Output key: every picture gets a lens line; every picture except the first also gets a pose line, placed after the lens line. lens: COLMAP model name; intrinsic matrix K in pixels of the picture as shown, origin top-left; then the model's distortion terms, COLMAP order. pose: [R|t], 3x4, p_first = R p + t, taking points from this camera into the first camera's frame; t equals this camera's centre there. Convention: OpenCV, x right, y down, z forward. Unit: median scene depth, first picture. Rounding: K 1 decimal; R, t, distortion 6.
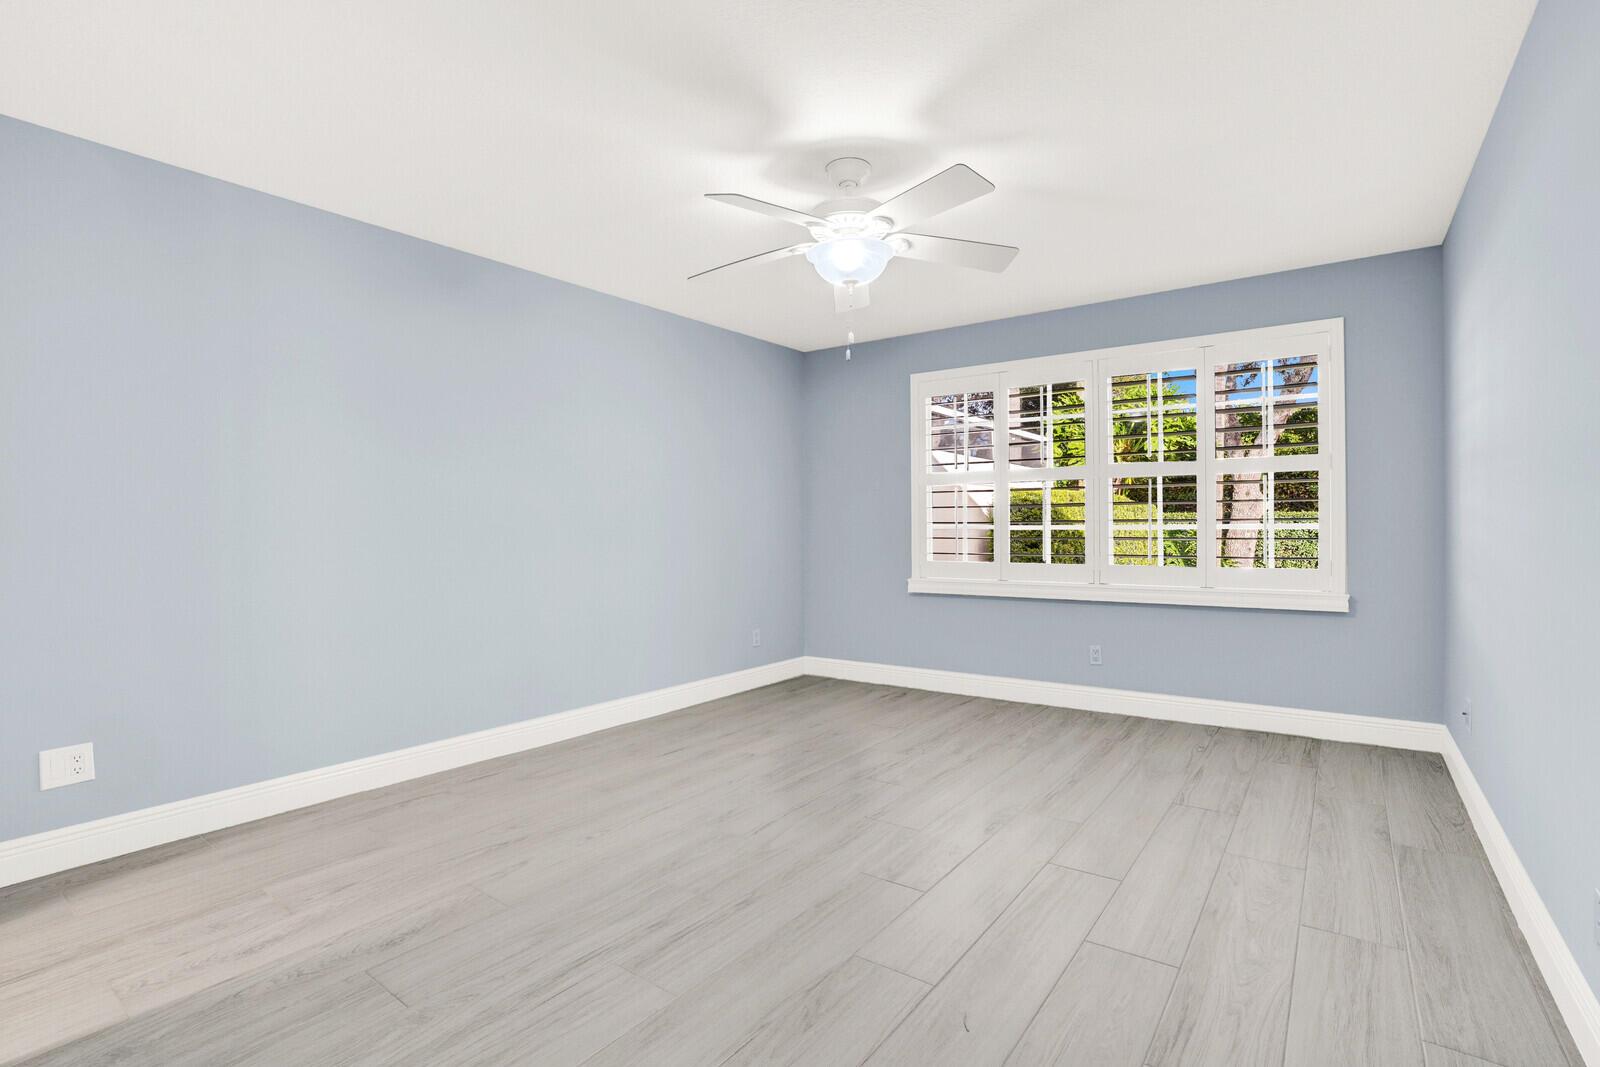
lens RADIAL K [[788.6, 0, 785.9], [0, 788.6, 529.5], [0, 0, 1]] dist [-0.032681, 0.000465]
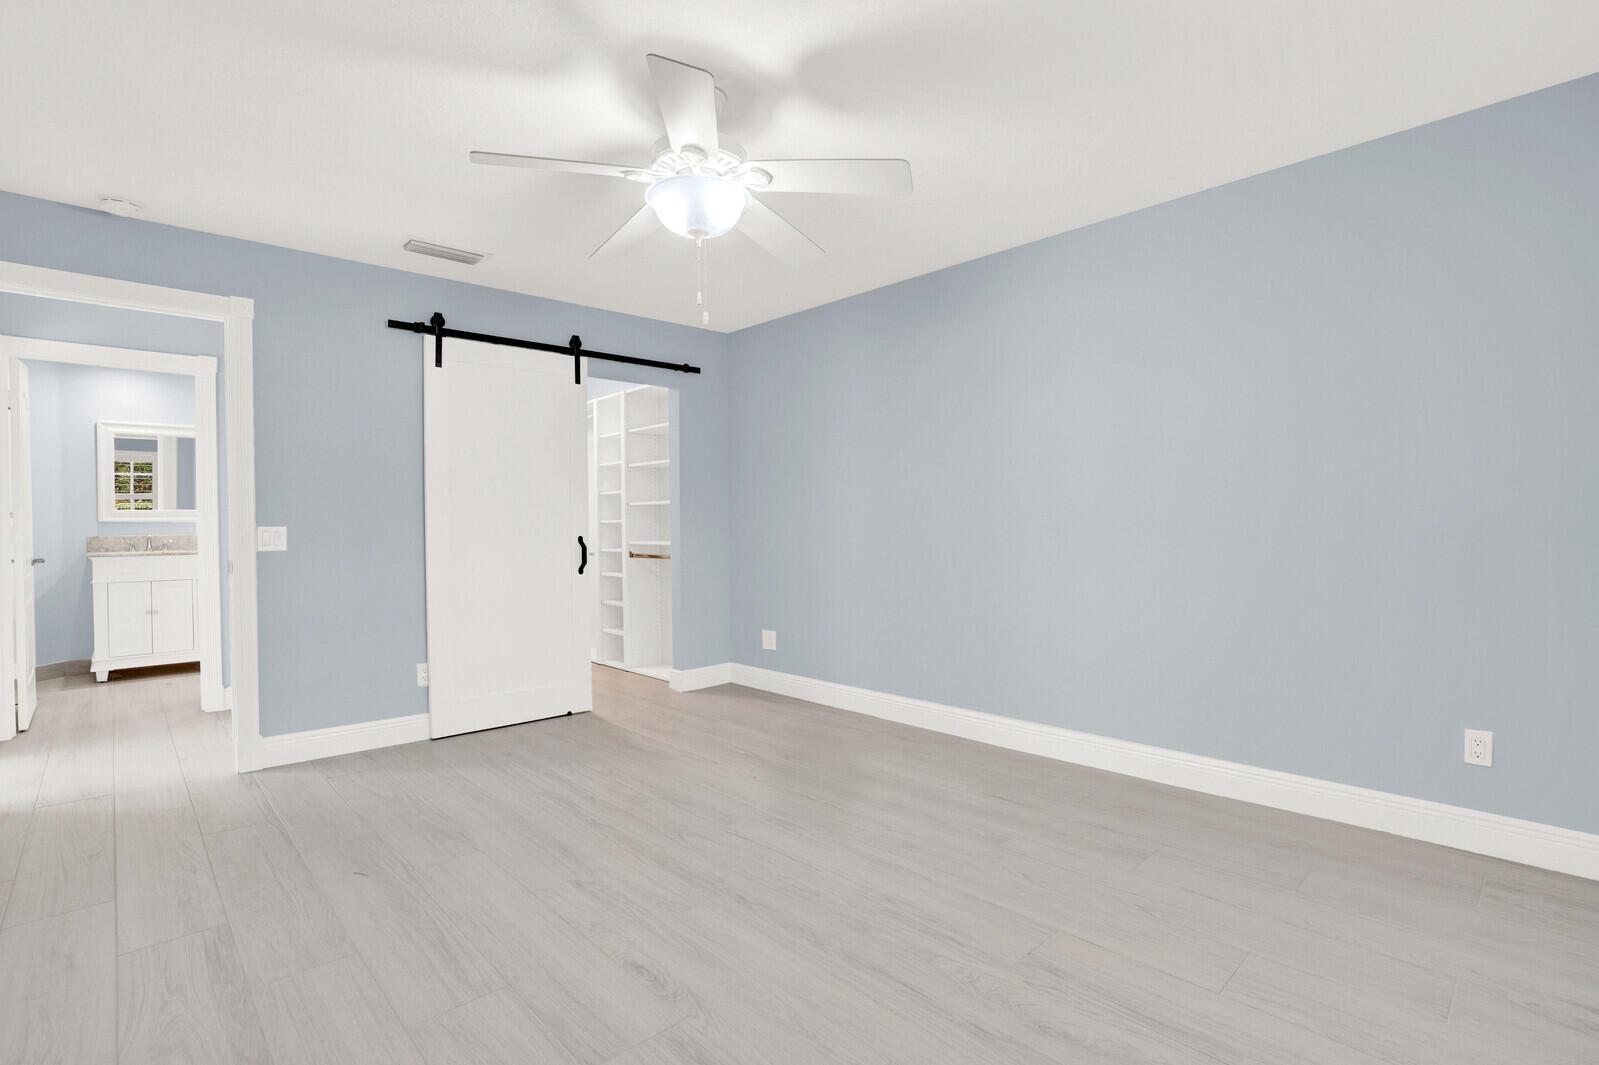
lens RADIAL K [[788.1, 0, 785.4], [0, 788.1, 528.5], [0, 0, 1]] dist [-0.032681, 0.000465]
pose [[-0.218690, 0.008961, -0.975753, 1.034442], [0.010260, 0.999924, 0.006884, 0.009075], [0.975740, -0.008506, -0.218765, 1.503865]]
